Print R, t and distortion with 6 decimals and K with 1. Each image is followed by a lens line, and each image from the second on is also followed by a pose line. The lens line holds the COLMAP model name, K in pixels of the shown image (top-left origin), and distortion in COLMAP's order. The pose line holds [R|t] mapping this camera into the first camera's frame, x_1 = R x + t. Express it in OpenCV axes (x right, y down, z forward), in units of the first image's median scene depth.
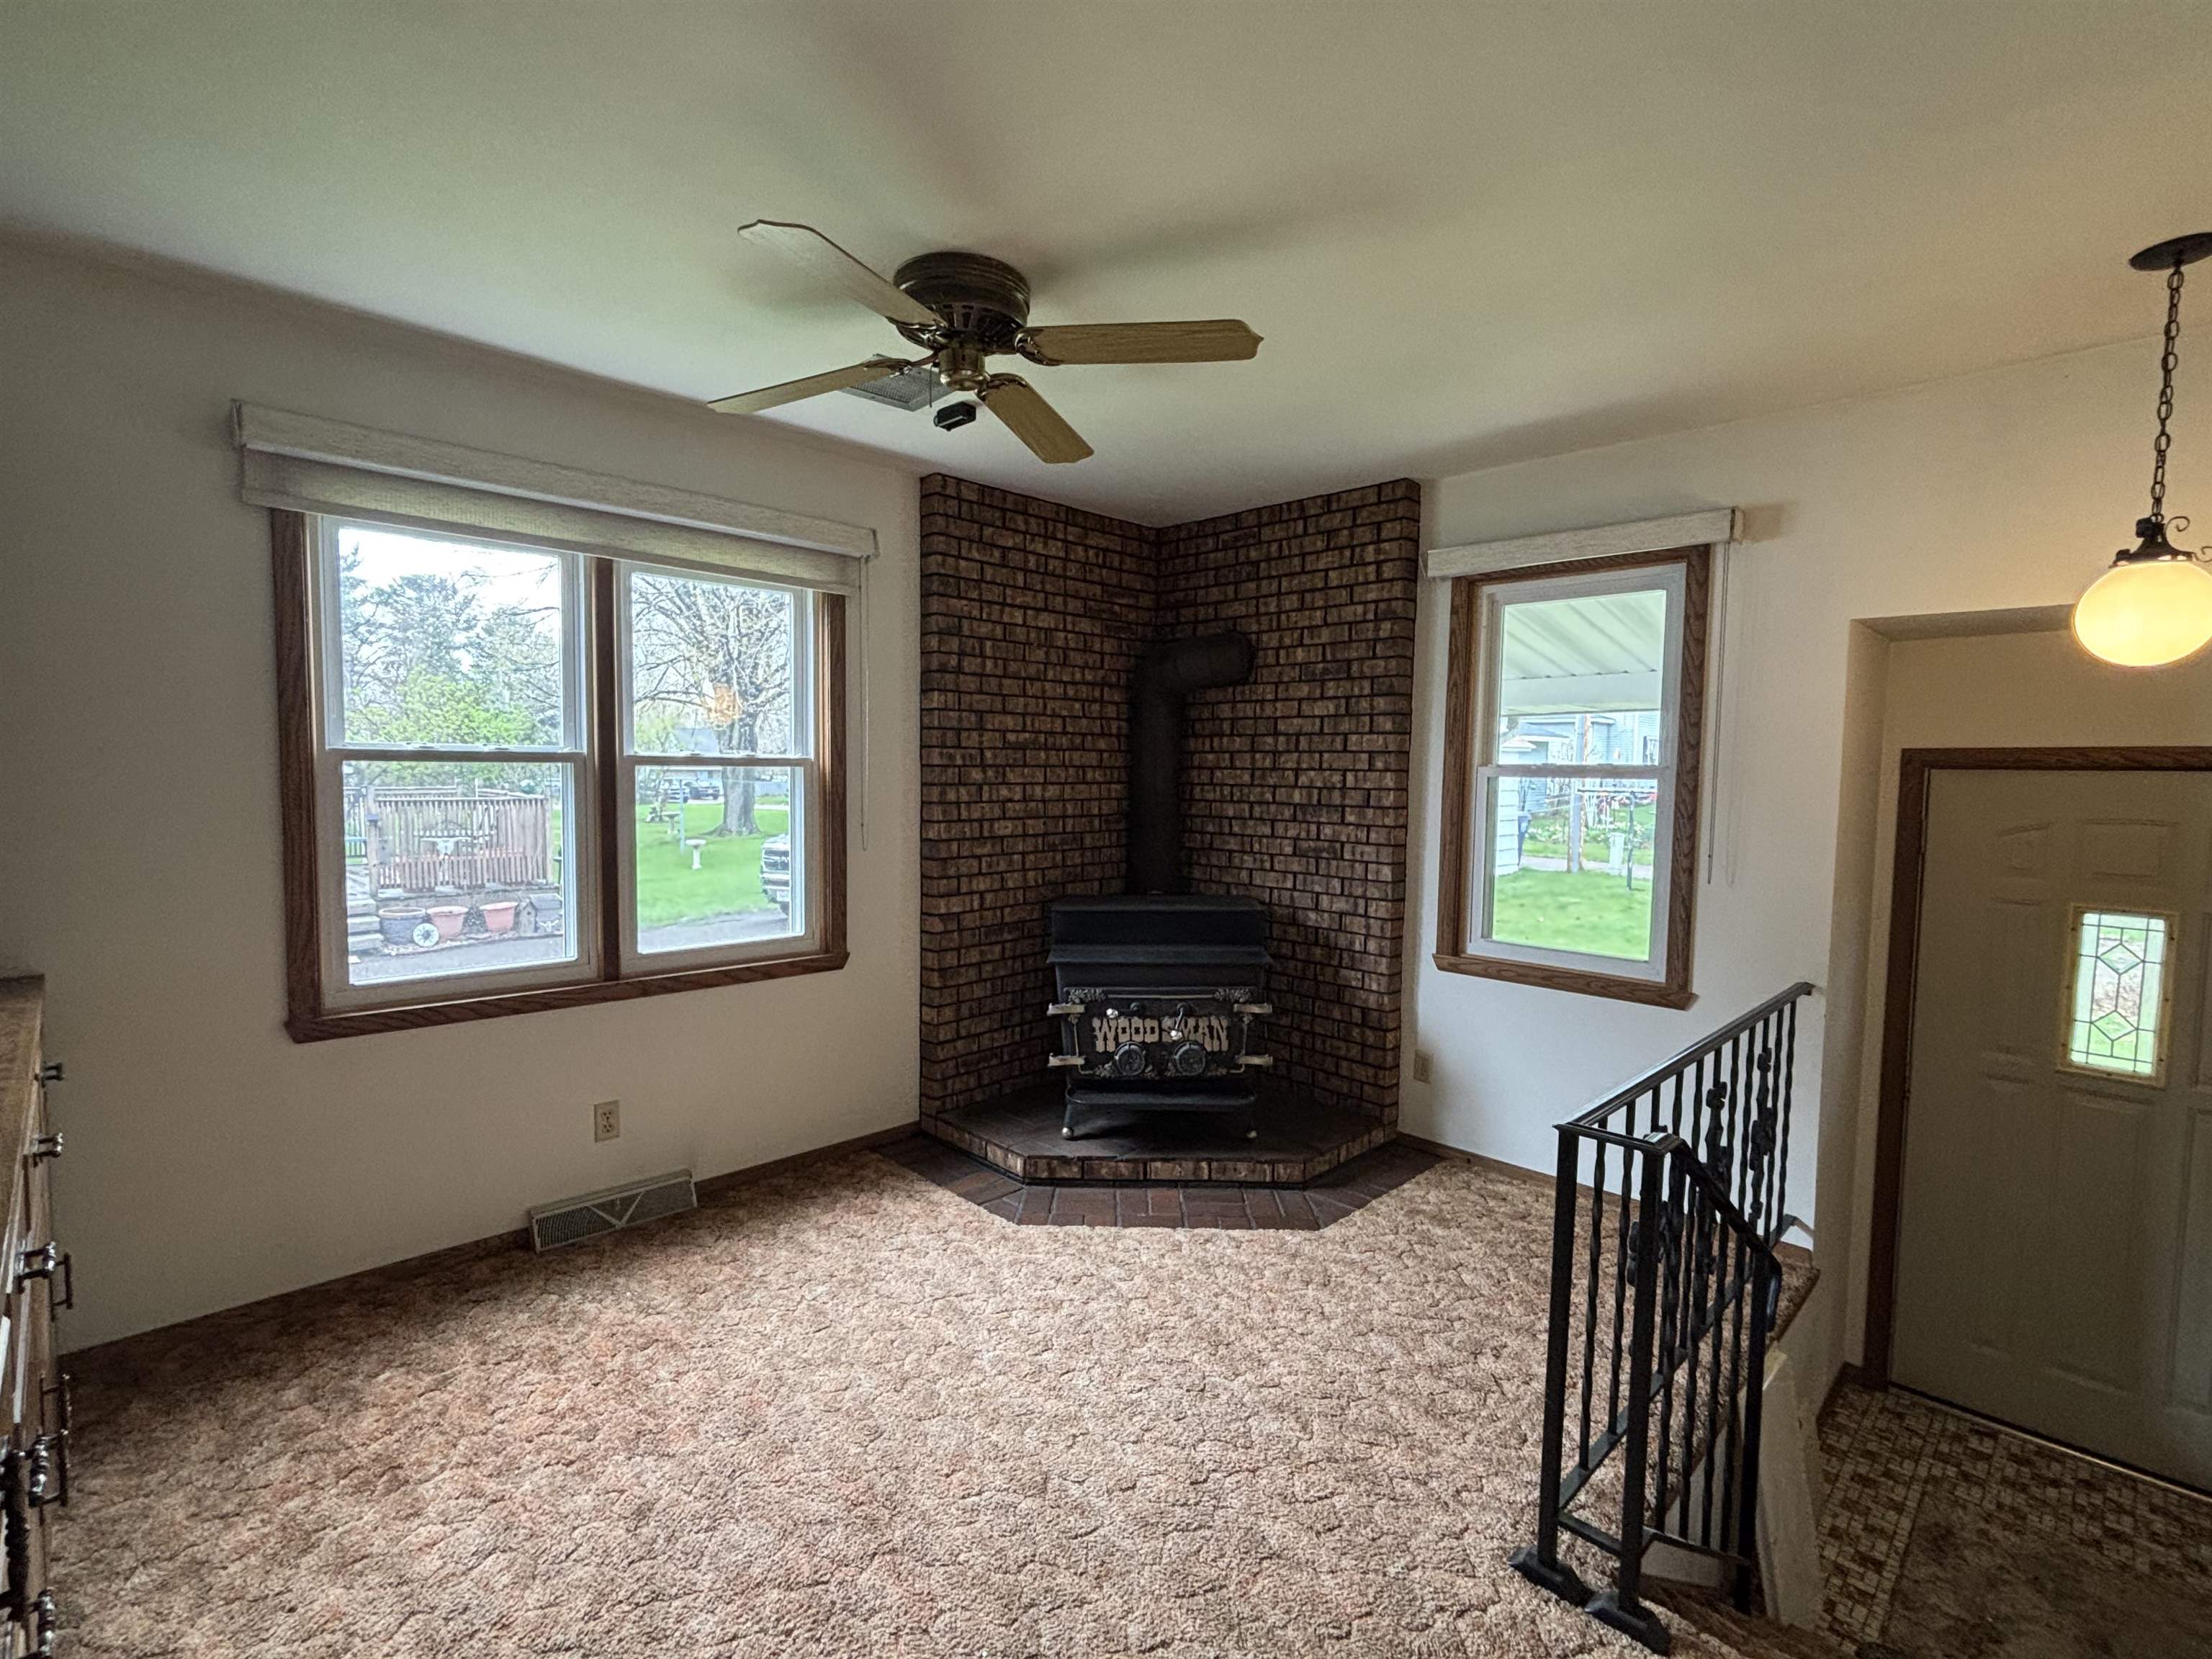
lens RADIAL K [[1029.3, 0, 1106.0], [0, 1029.3, 829.5], [0, 0, 1]] dist [-0.000641, -0.000209]
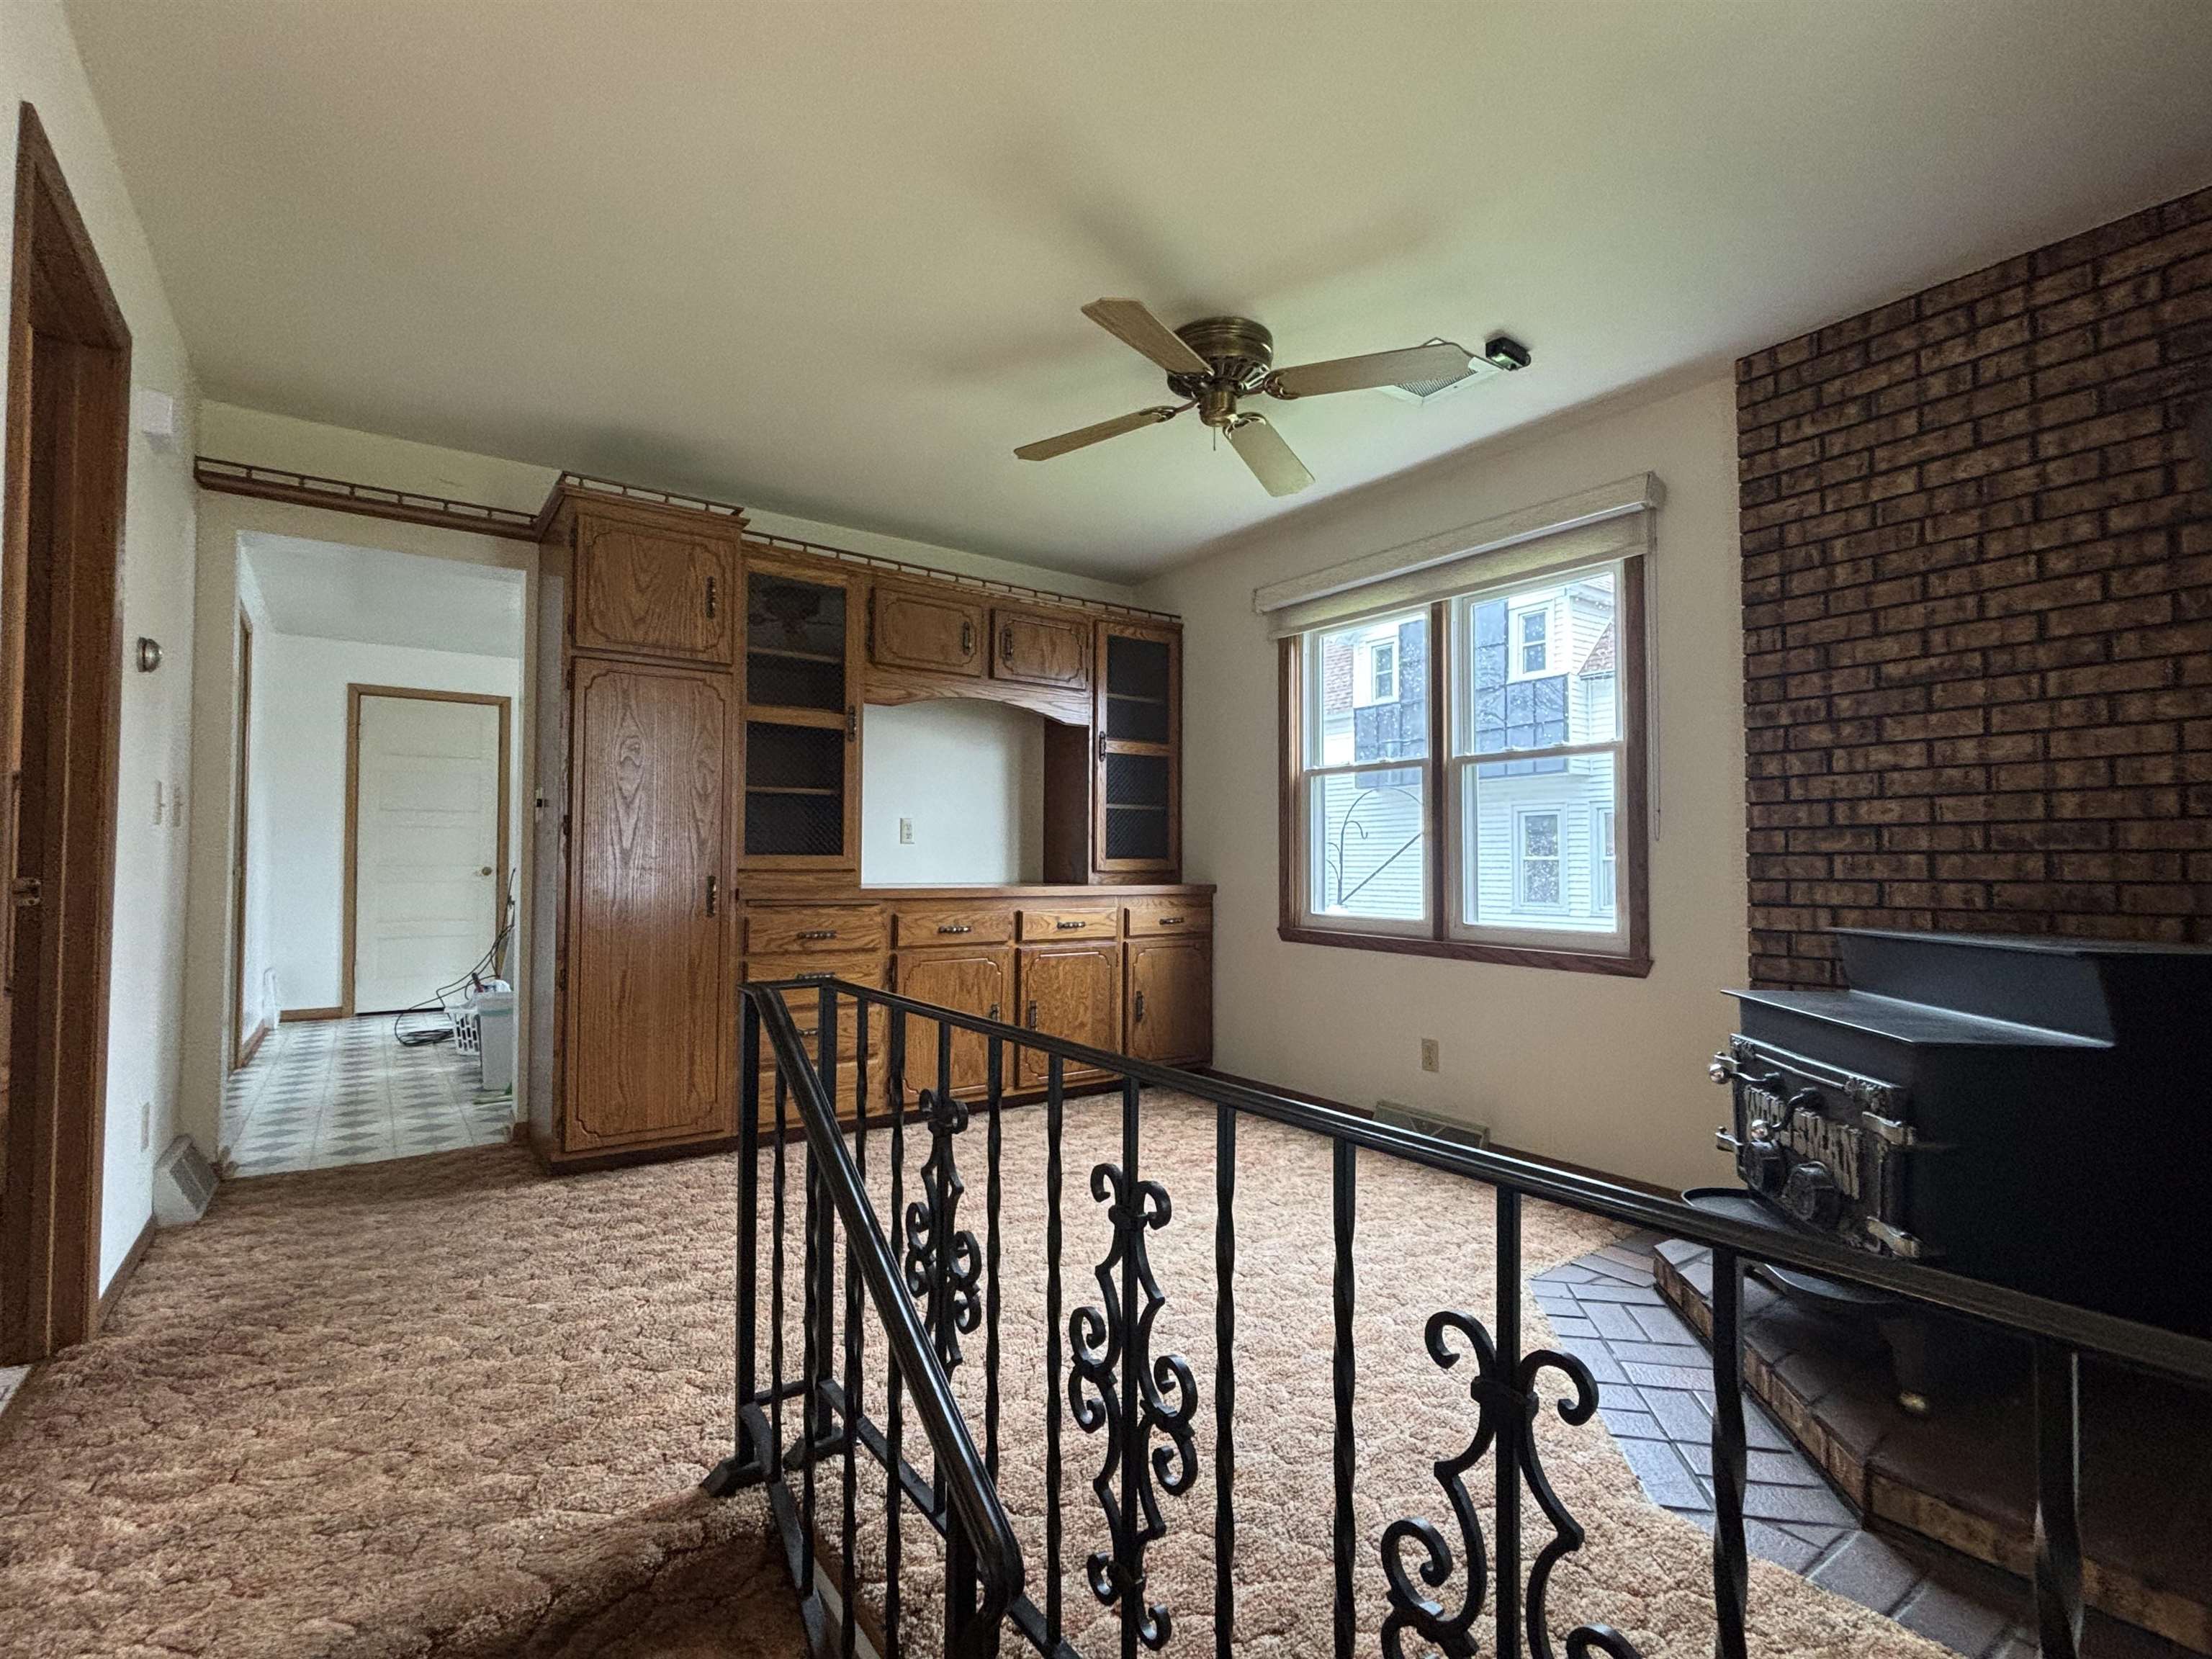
lens RADIAL K [[1029.3, 0, 1106.0], [0, 1029.3, 829.5], [0, 0, 1]] dist [-0.000641, -0.000209]
pose [[-0.169227, -0.043932, -0.984597, 0.639483], [-0.066327, 0.997249, -0.033097, 0.065364], [0.983343, 0.059705, -0.171675, 0.653826]]
